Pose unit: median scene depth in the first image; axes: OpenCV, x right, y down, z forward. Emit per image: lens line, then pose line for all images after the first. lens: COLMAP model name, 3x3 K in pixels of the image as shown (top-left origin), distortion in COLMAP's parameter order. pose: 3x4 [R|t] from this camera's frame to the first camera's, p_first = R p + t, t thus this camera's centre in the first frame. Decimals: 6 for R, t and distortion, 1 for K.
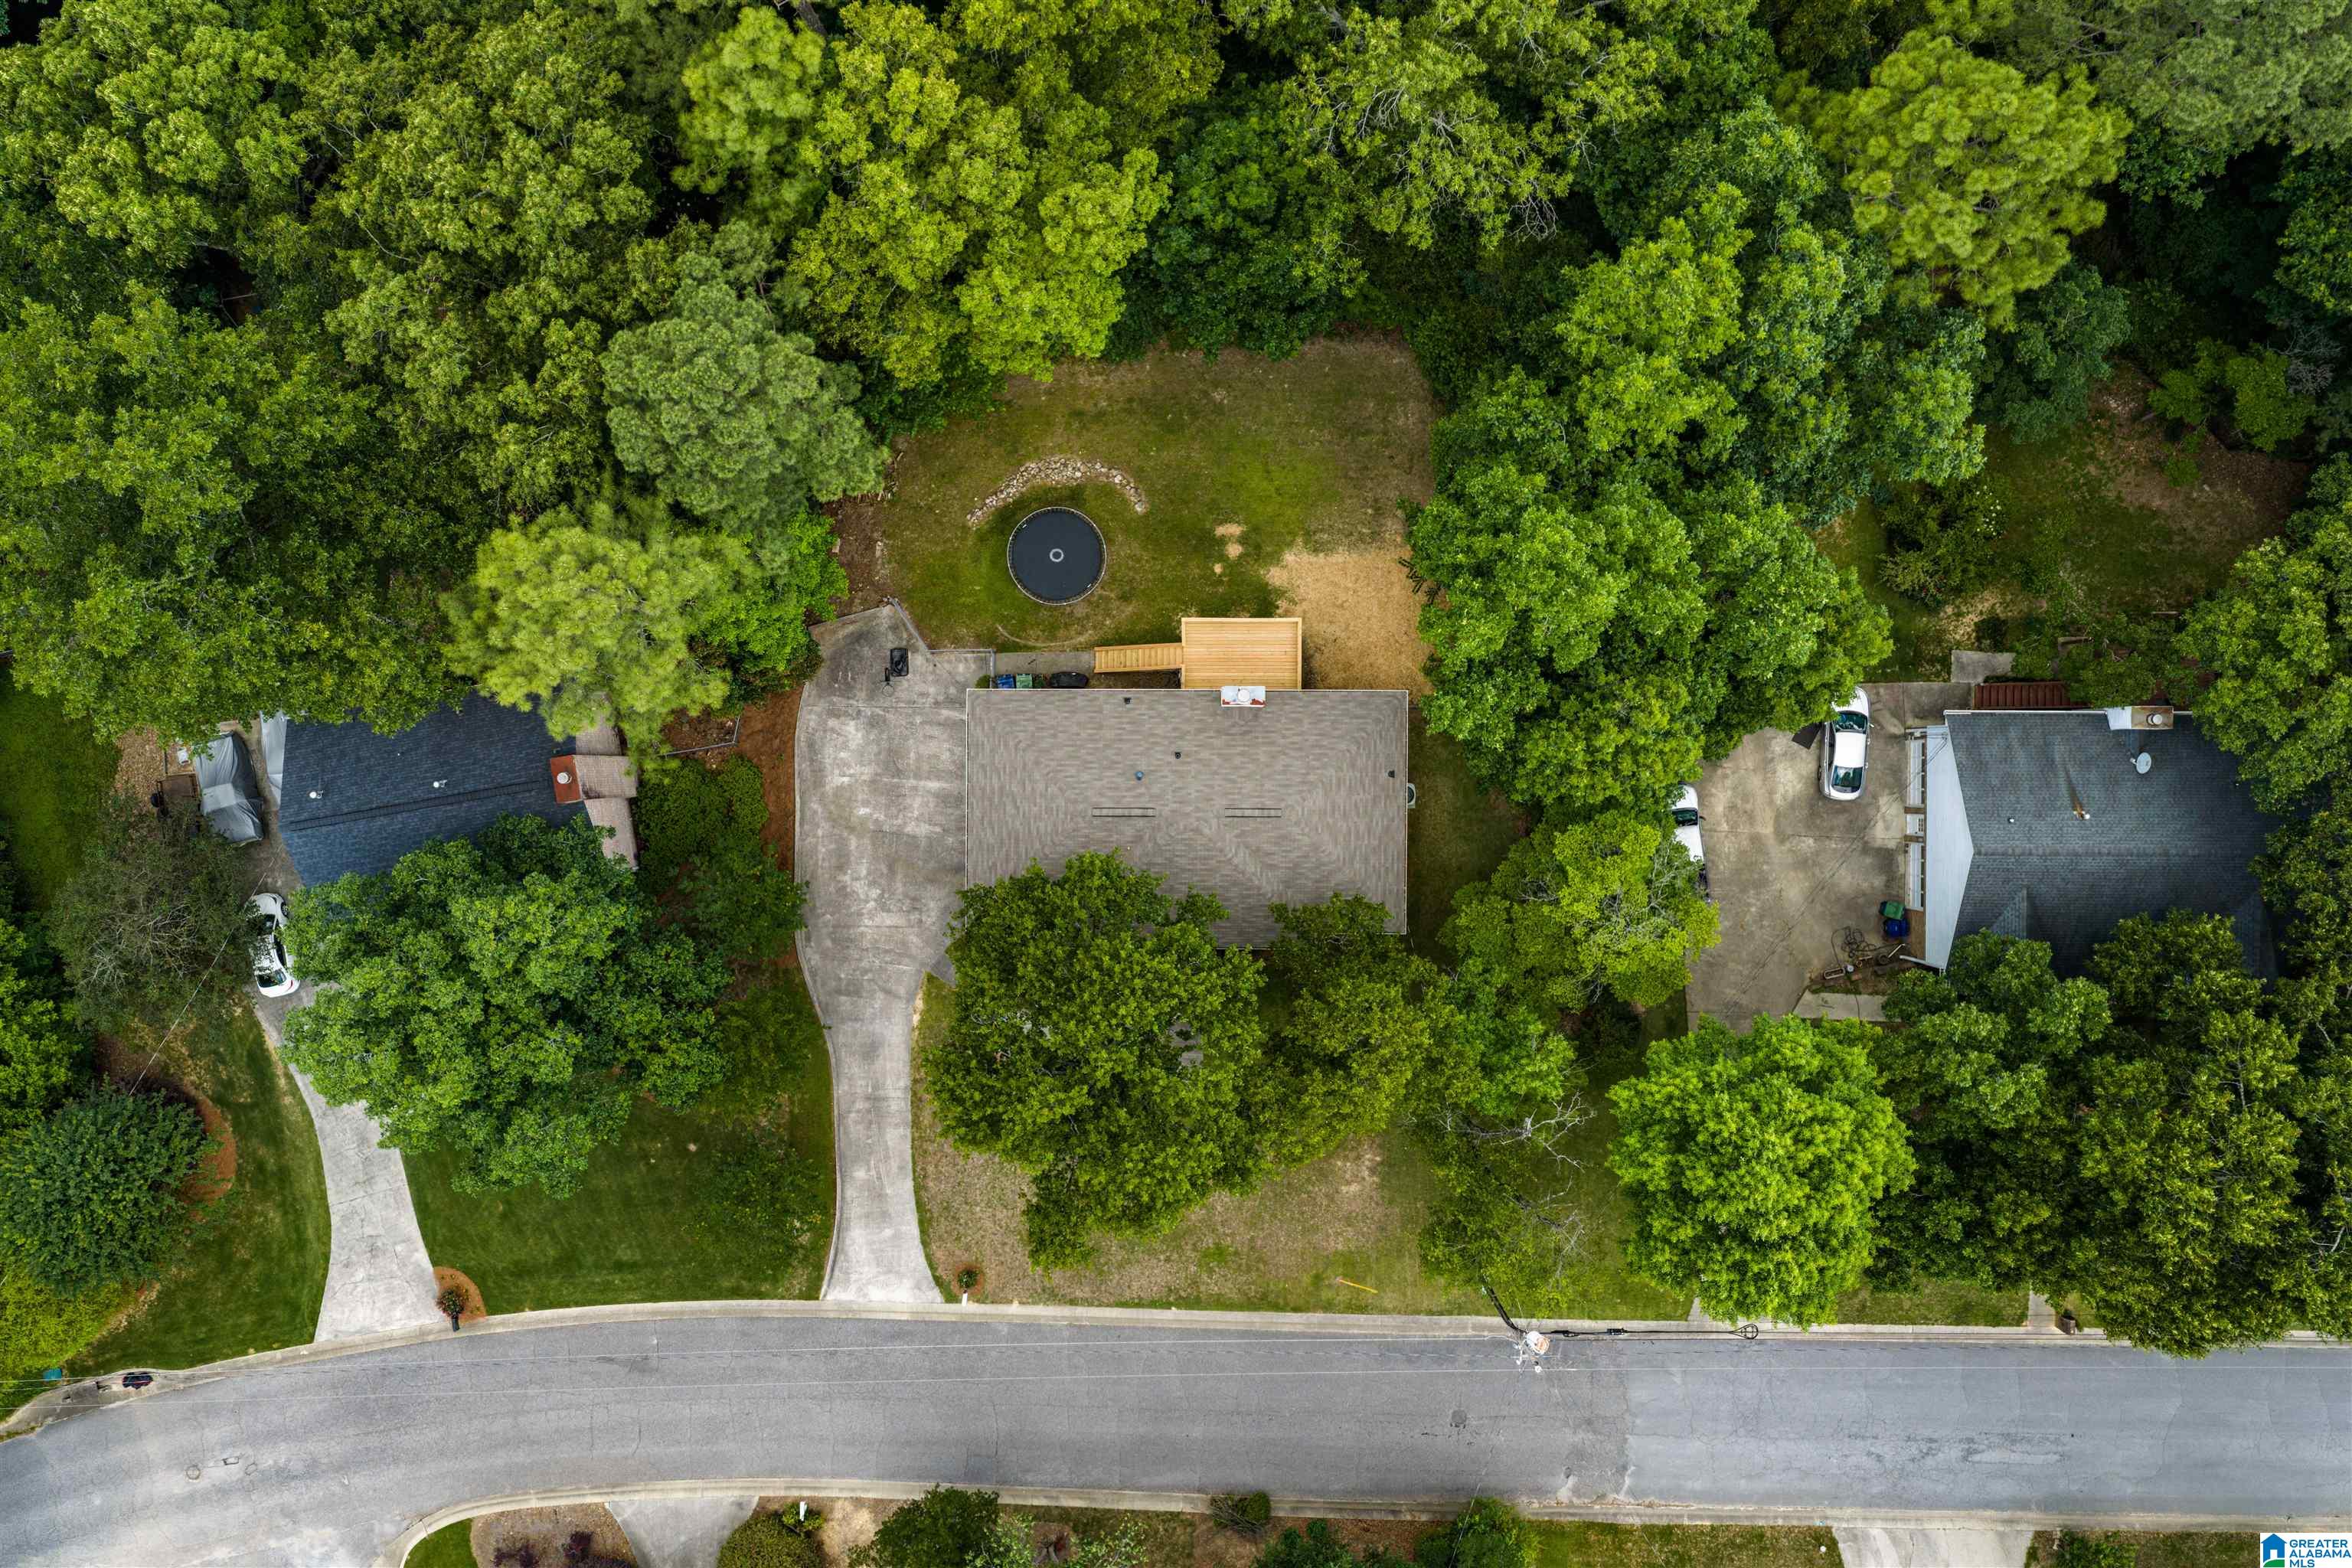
lens RADIAL K [[1957.2, 0, 1173.5], [0, 1957.2, 790.9], [0, 0, 1]] dist [0.007167, -0.016036]
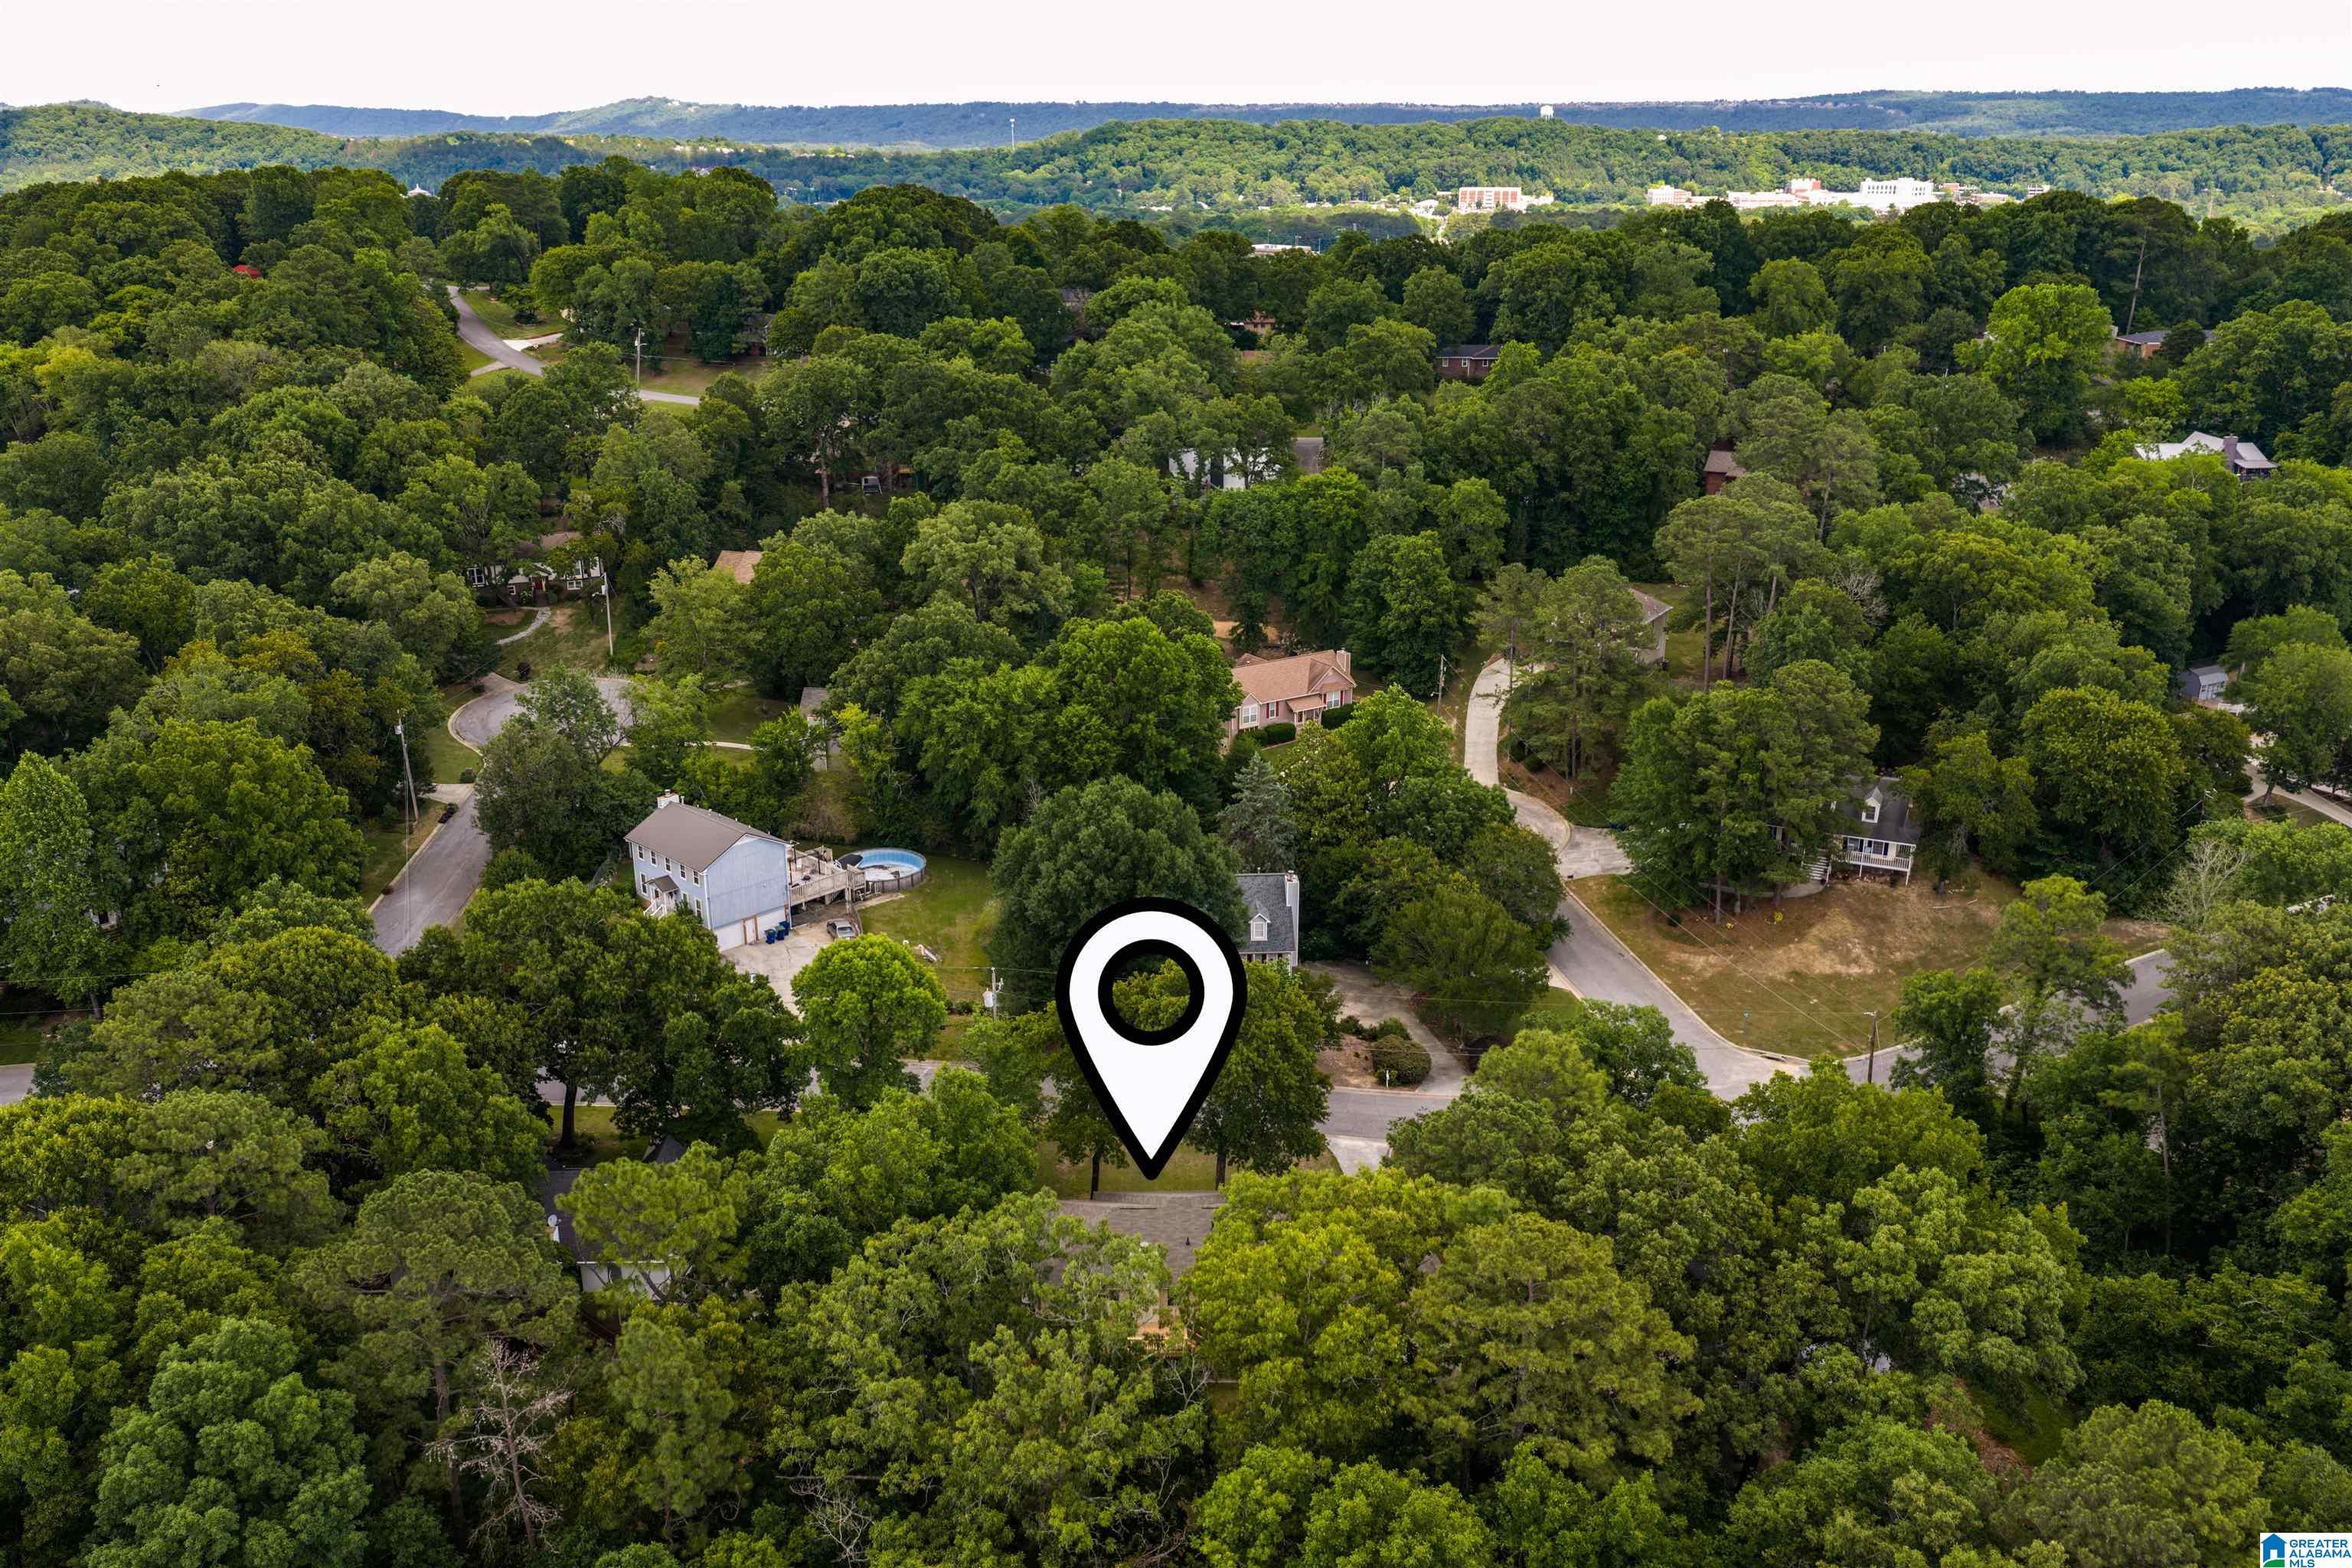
lens RADIAL K [[1957.2, 0, 1168.2], [0, 1957.2, 788.7], [0, 0, 1]] dist [0.007167, -0.016036]
pose [[-0.999870, 0.006086, -0.014916, 0.035929], [-0.016090, -0.331648, 0.943266, -1.254467], [0.000794, 0.943384, 0.331703, 0.167344]]
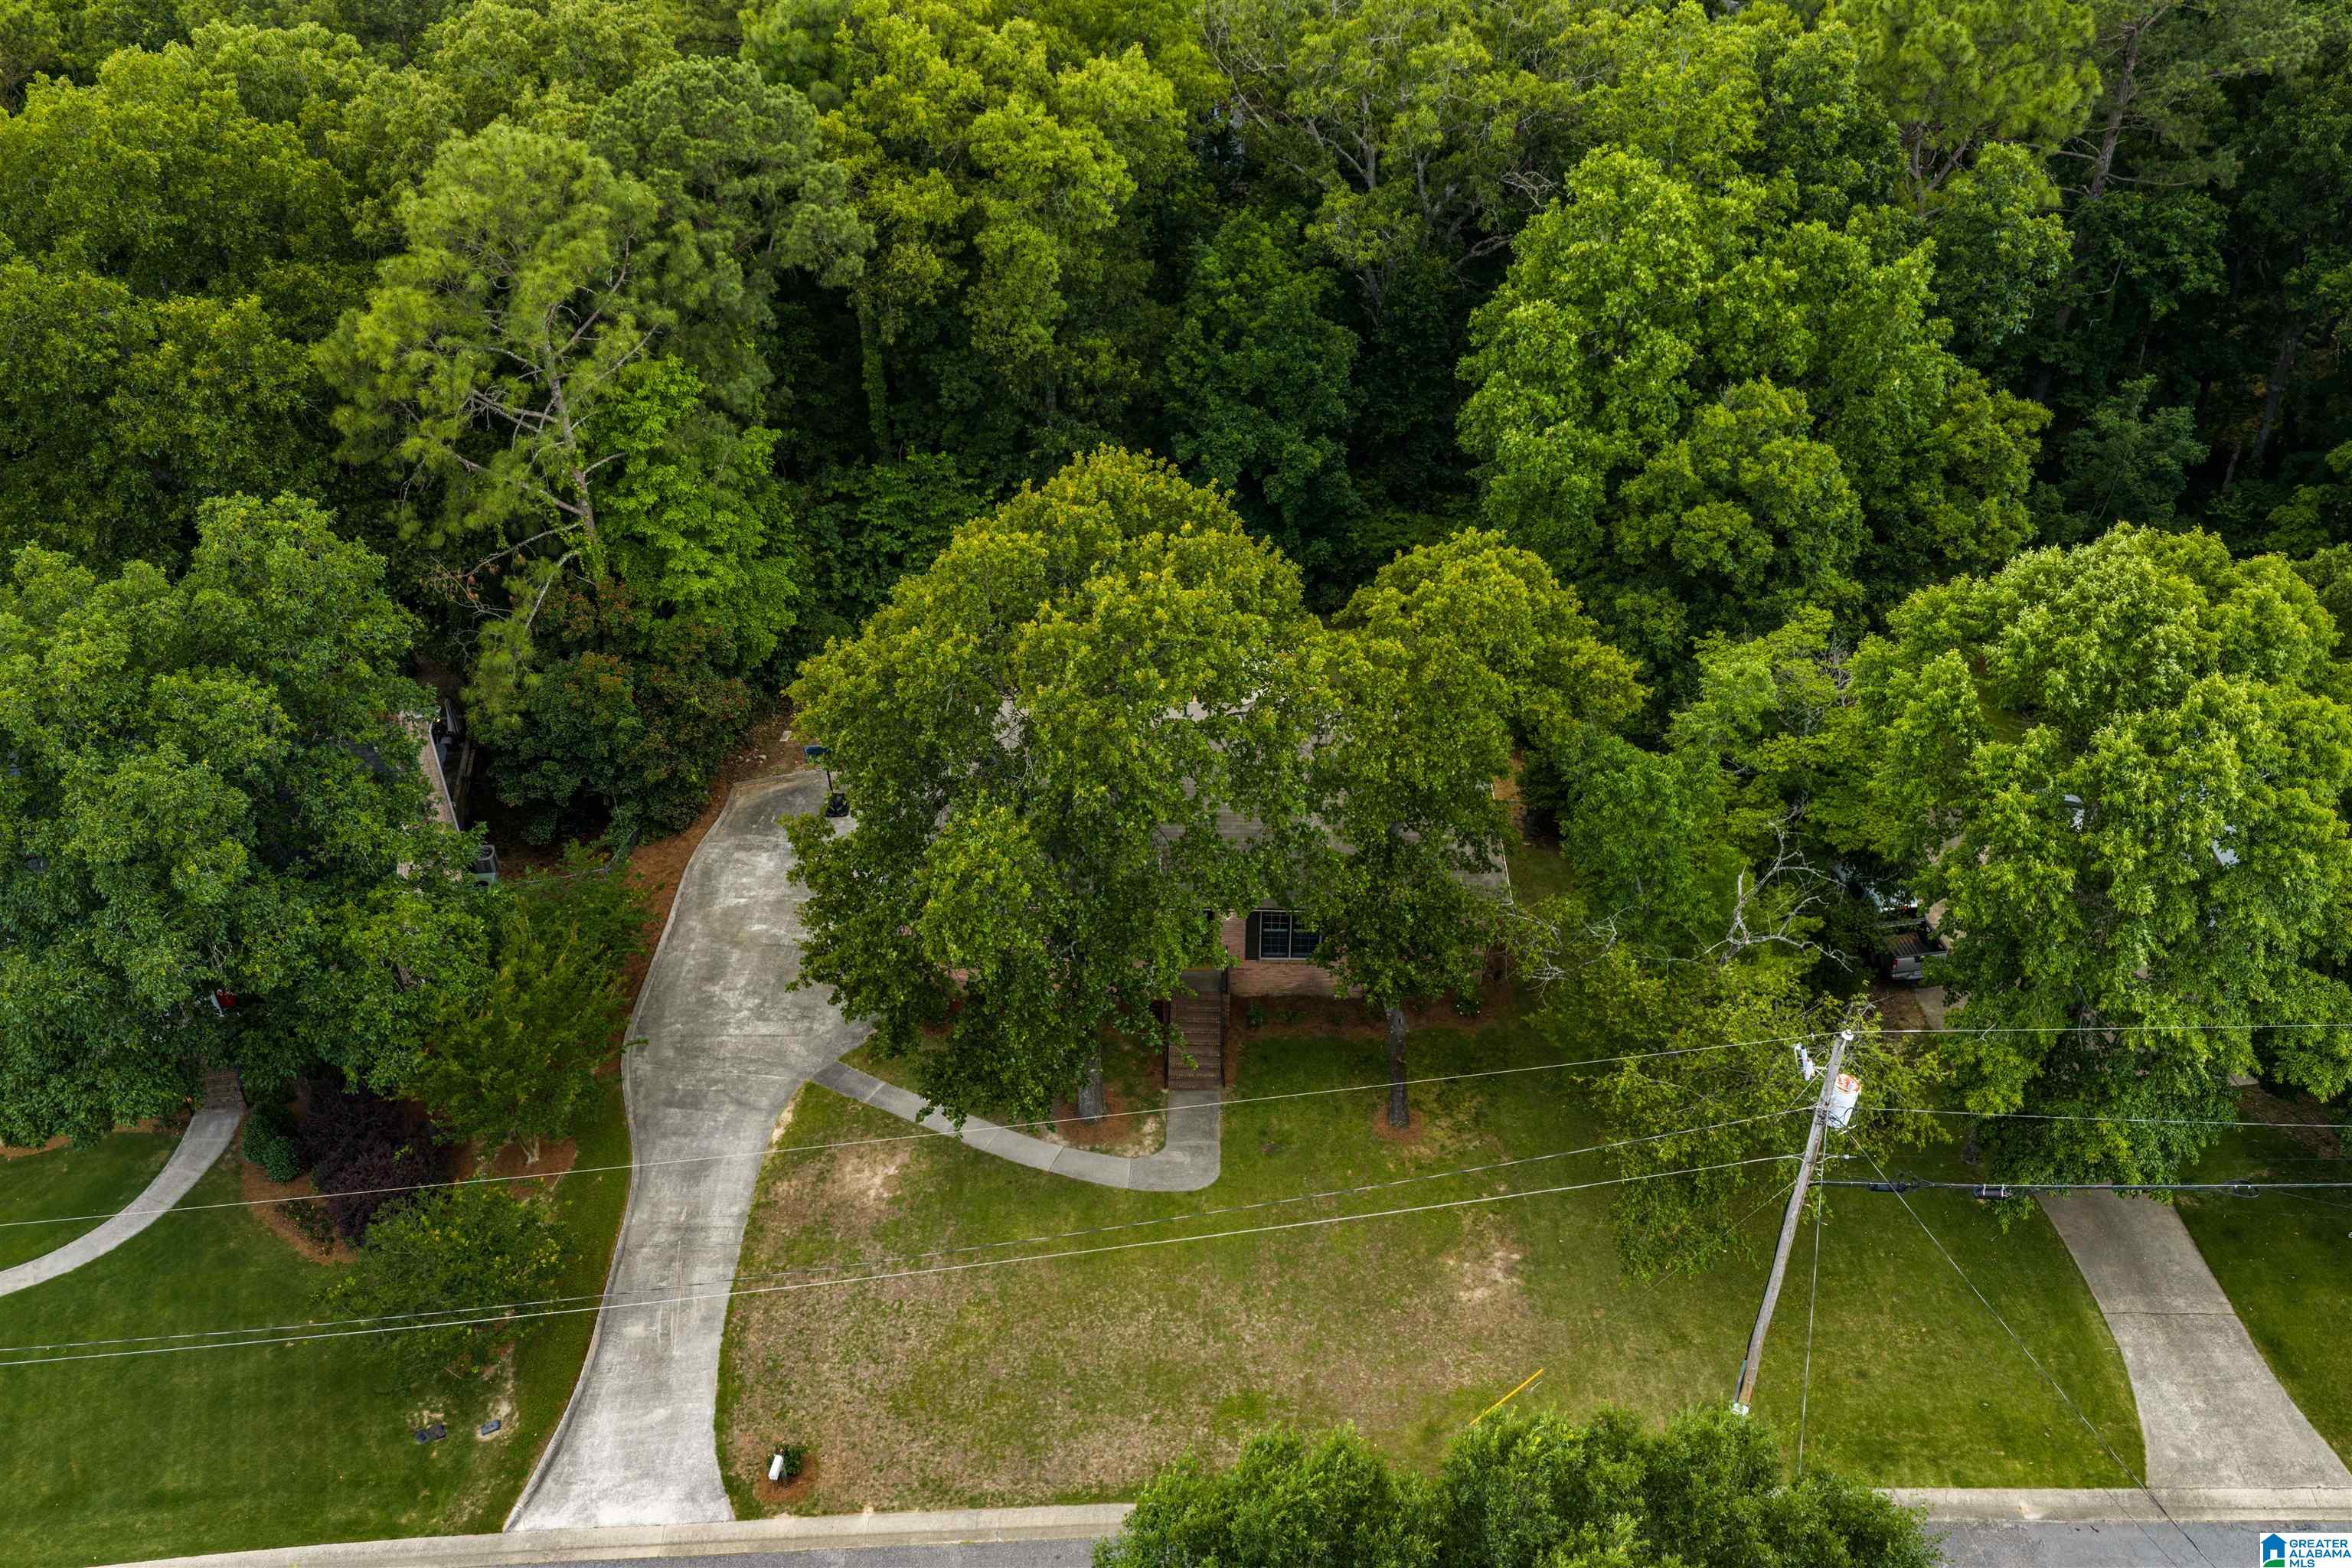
lens RADIAL K [[1957.2, 0, 1168.2], [0, 1957.2, 788.9], [0, 0, 1]] dist [0.007167, -0.016036]
pose [[0.999795, 0.009022, -0.018112, 0.009025], [-0.019937, 0.592258, -0.805502, 0.588736], [0.003459, 0.805698, 0.592316, 0.541420]]
